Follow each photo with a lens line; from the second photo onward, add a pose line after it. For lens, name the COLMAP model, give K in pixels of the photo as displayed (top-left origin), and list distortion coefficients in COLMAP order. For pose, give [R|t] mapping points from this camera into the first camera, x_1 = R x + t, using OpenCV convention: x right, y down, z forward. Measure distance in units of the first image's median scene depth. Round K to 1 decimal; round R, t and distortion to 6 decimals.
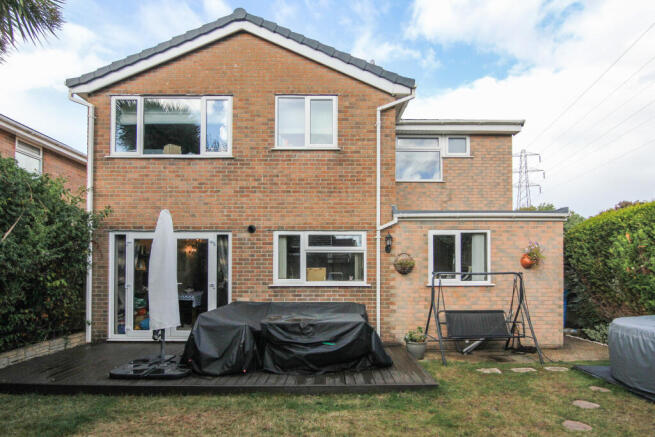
lens RADIAL K [[351.1, 0, 320.9], [0, 351.1, 270.8], [0, 0, 1]] dist [-0.000566, -0.000349]
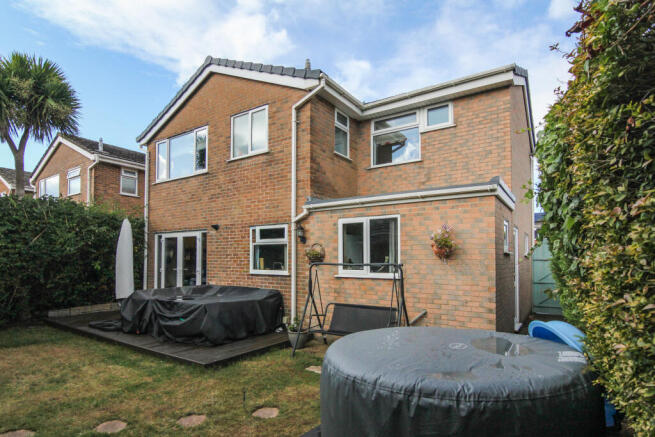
lens RADIAL K [[340.2, 0, 326.8], [0, 340.2, 257.6], [0, 0, 1]] dist [-0.003628, -0.000468]
pose [[0.829582, 0.000431, -0.558385, 0.801290], [-0.007031, 0.999928, -0.009674, -0.001094], [0.558341, 0.011952, 0.829526, 0.210228]]
